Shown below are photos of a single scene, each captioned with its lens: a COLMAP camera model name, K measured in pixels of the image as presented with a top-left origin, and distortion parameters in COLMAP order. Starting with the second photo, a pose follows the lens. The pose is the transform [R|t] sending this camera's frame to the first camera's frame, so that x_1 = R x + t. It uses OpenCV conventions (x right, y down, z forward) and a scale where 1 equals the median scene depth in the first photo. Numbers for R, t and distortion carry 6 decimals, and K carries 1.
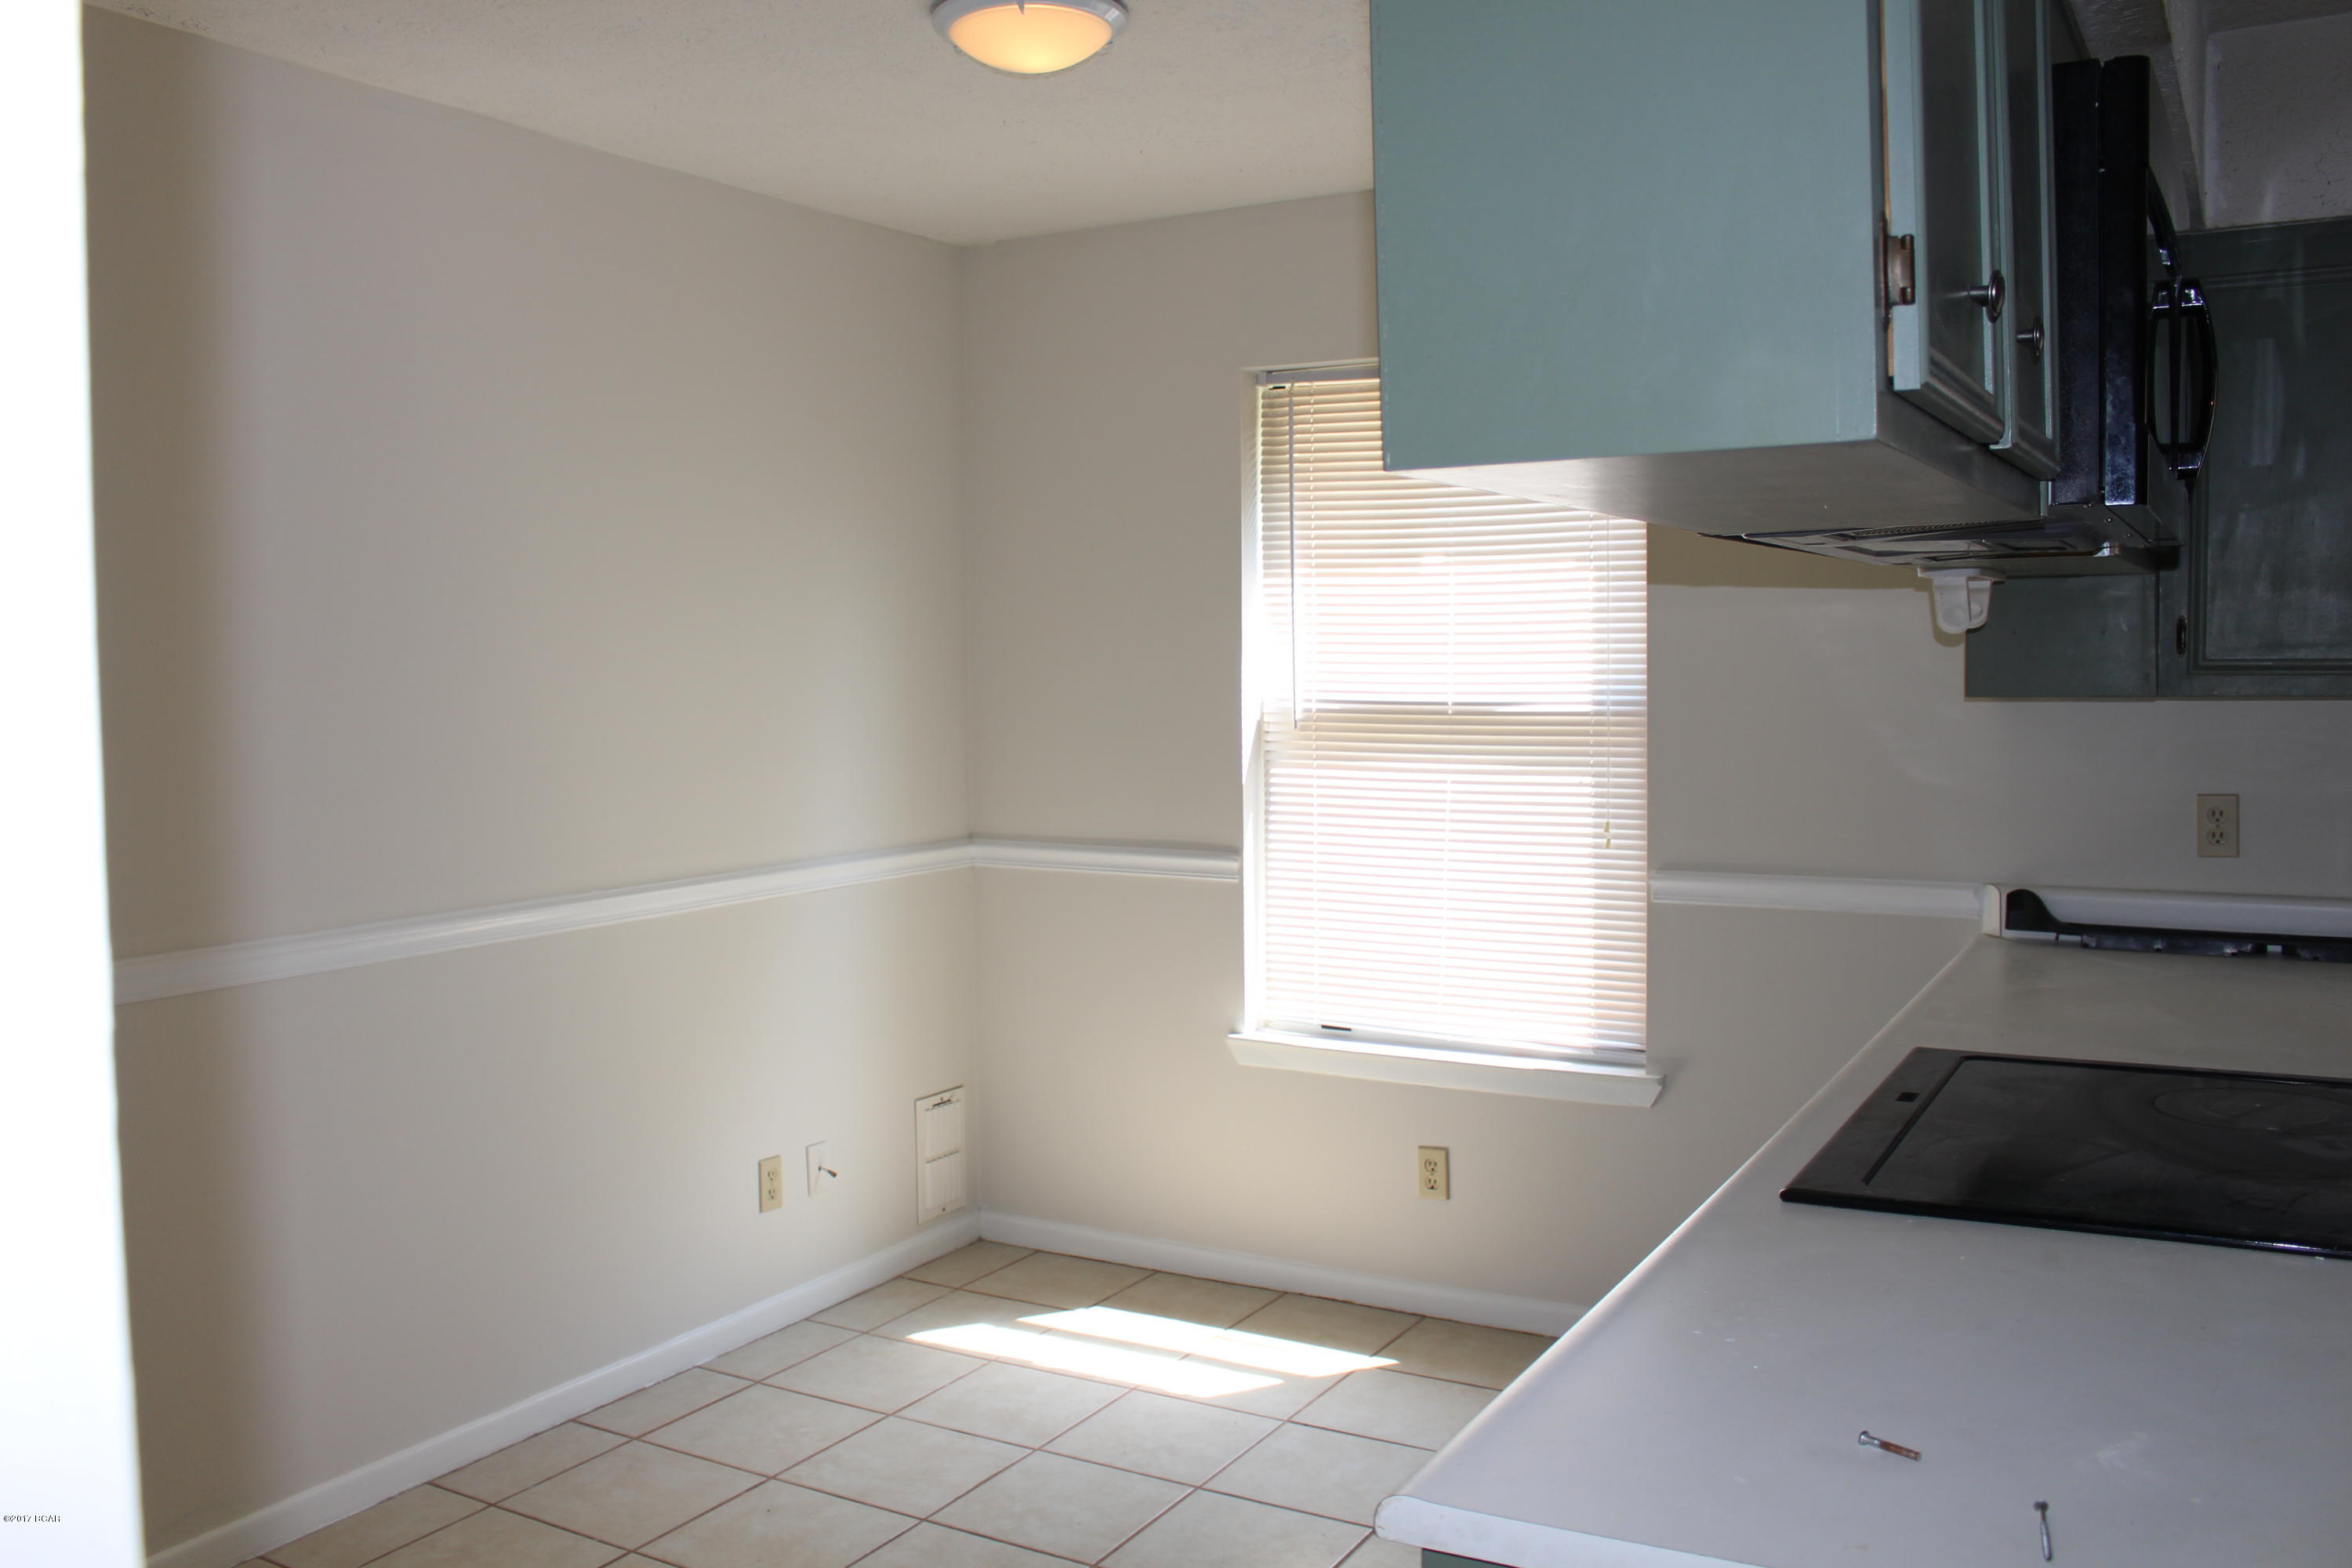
lens RADIAL K [[1977.3, 0, 1171.3], [0, 1977.3, 778.5], [0, 0, 1]] dist [-0.141608, 0.126830]
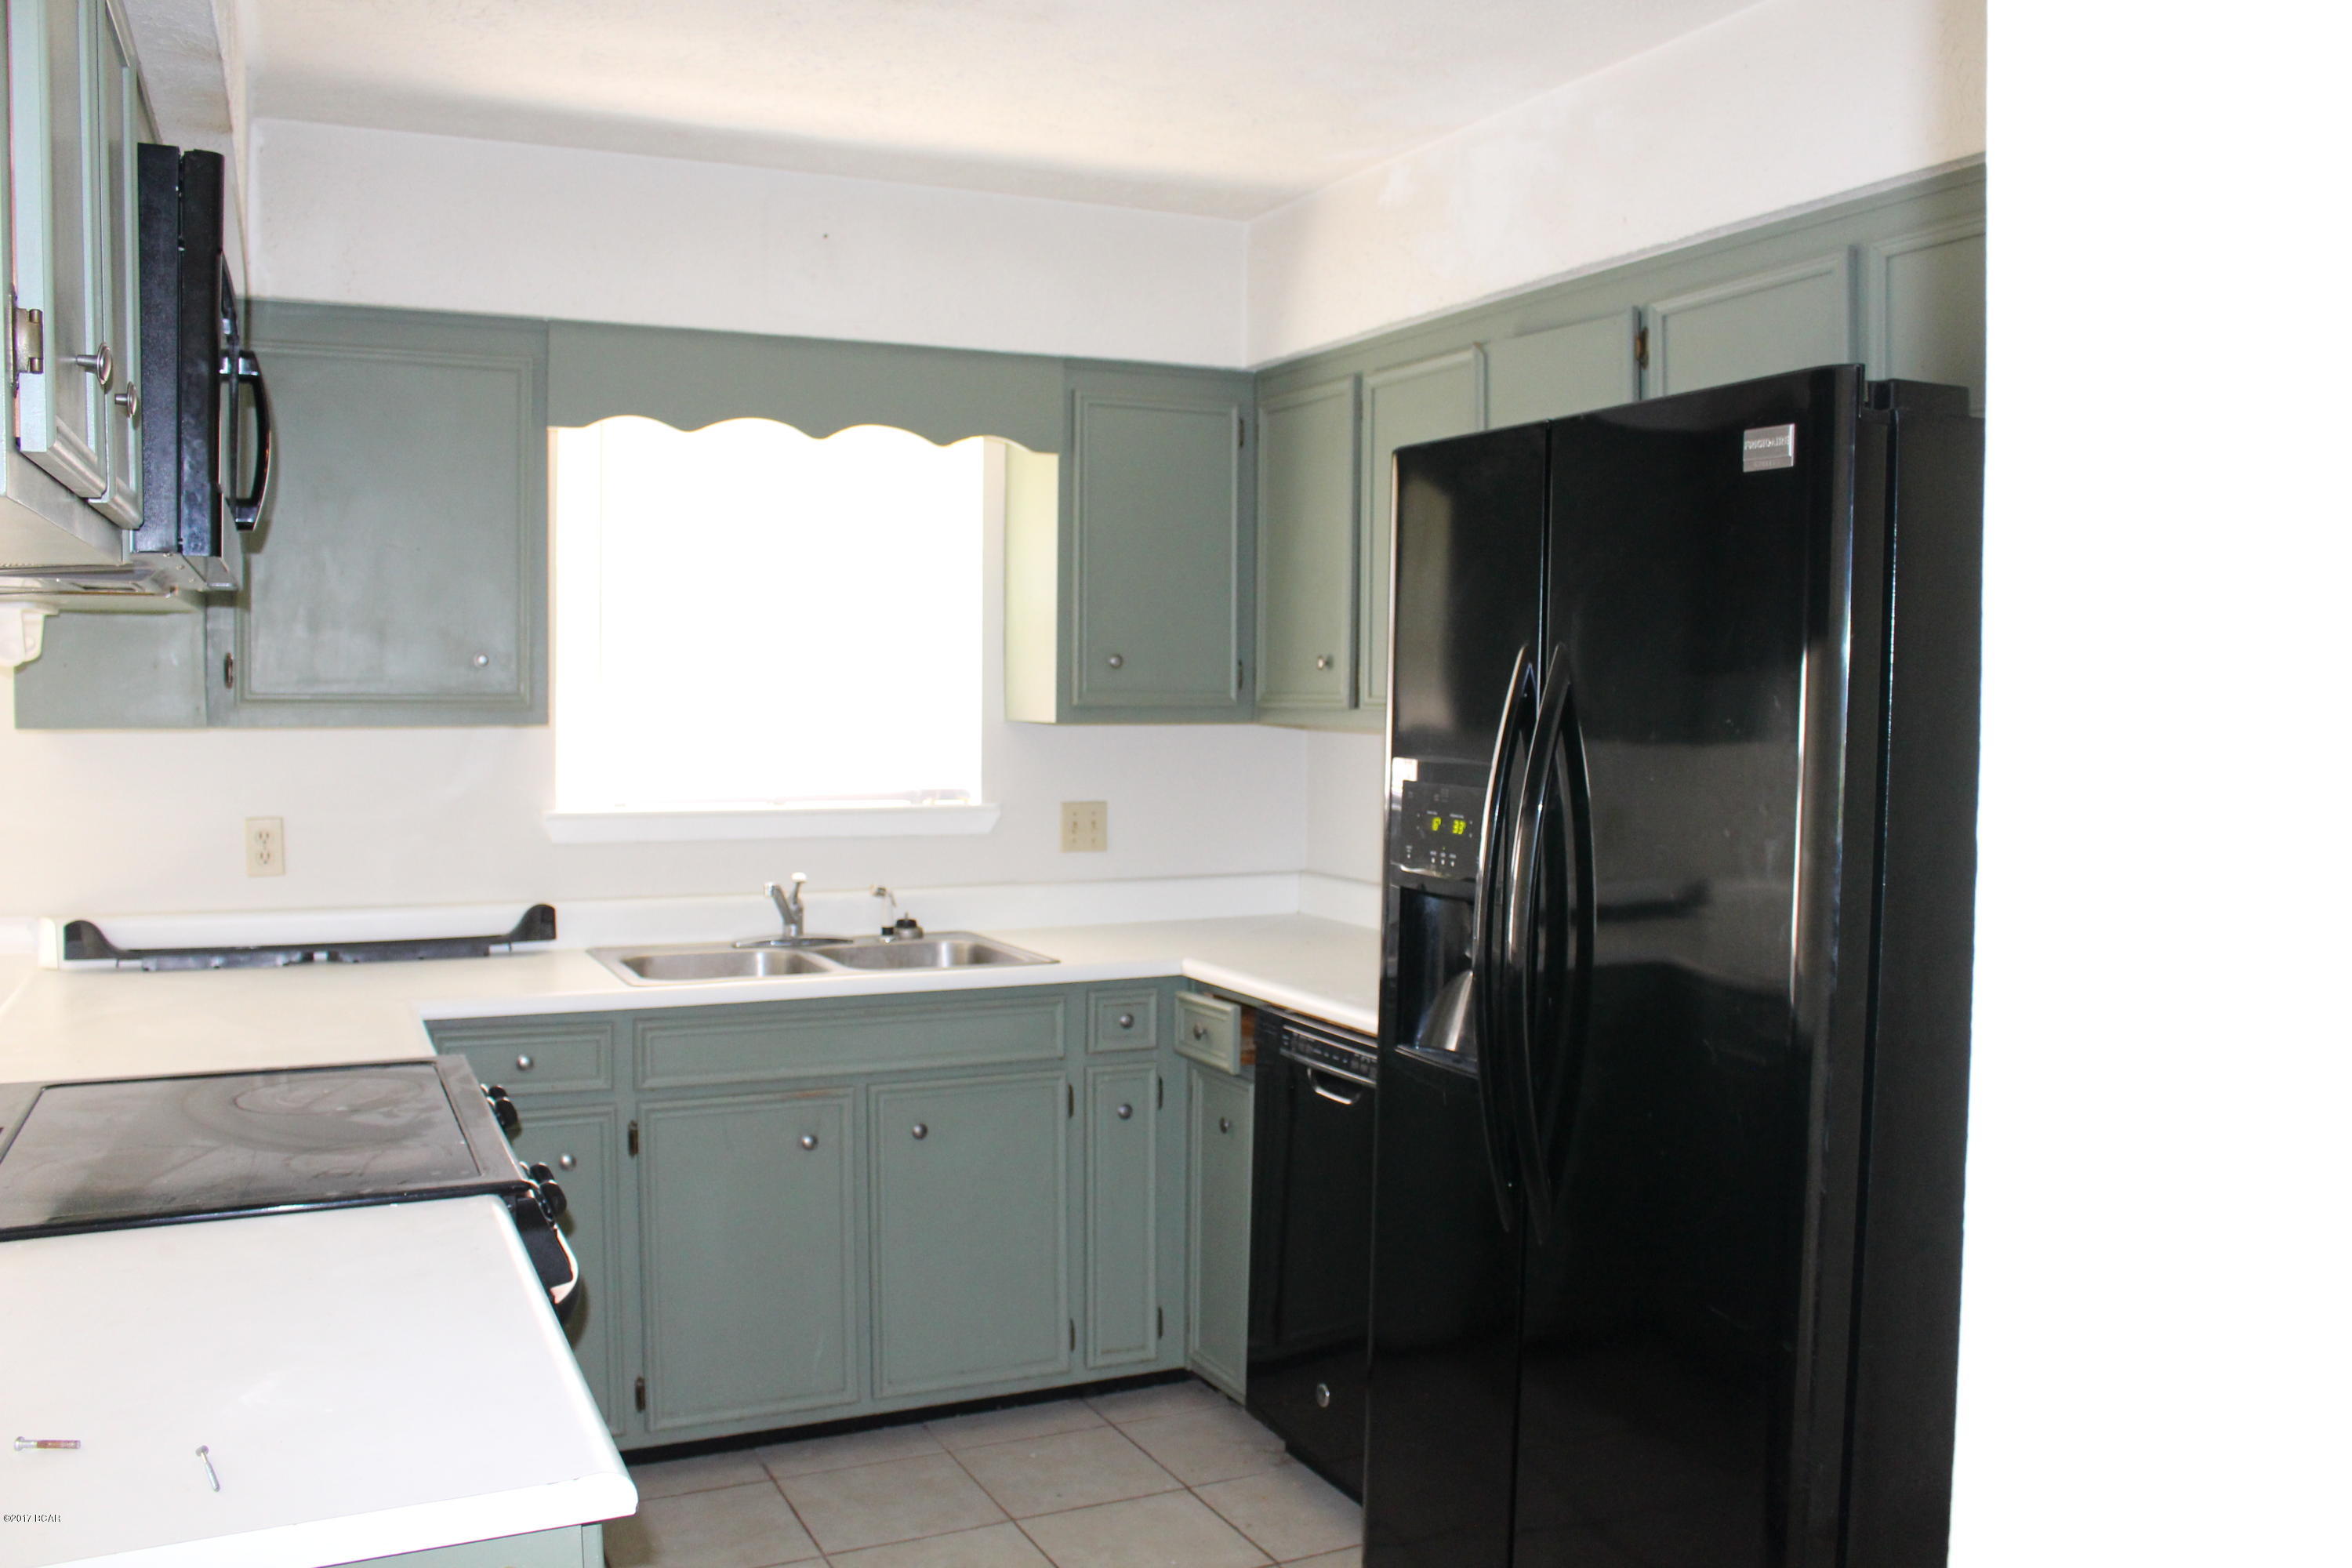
lens RADIAL K [[1977.3, 0, 1171.3], [0, 1977.3, 778.5], [0, 0, 1]] dist [-0.141608, 0.126830]
pose [[0.578205, -0.023866, 0.815542, -0.071513], [0.035628, 0.999357, 0.003985, 0.000201], [-0.815113, 0.026752, 0.578684, -0.074807]]
